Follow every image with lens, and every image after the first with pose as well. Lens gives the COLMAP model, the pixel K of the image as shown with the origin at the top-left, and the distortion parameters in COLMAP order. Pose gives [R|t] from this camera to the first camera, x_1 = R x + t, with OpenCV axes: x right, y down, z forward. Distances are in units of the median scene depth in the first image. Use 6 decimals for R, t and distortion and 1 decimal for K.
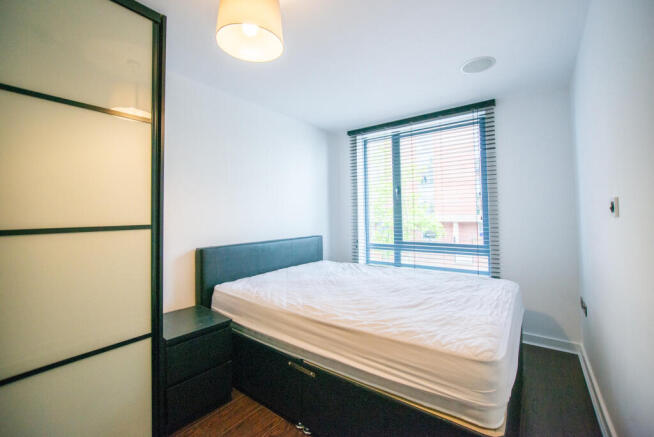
lens RADIAL K [[277.1, 0, 327.0], [0, 277.1, 218.5], [0, 0, 1]] dist [-0.017054, 0.000124]
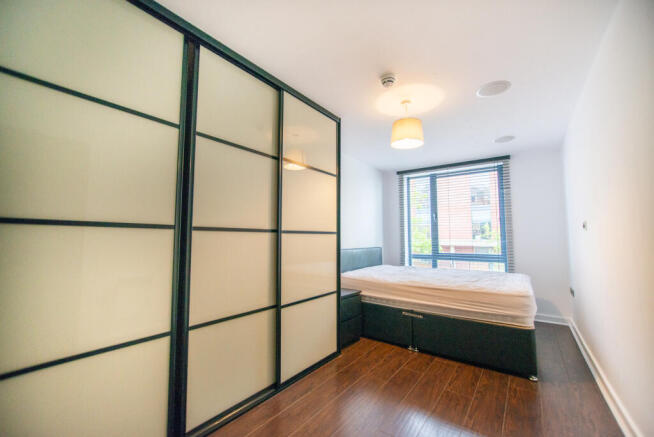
lens RADIAL K [[265.7, 0, 327.3], [0, 265.7, 232.6], [0, 0, 1]] dist [-0.000524, -0.000145]
pose [[0.999845, 0.016835, 0.005134, -0.356436], [-0.016671, 0.999399, -0.030387, 0.041364], [-0.005642, 0.030297, 0.999525, -0.393976]]
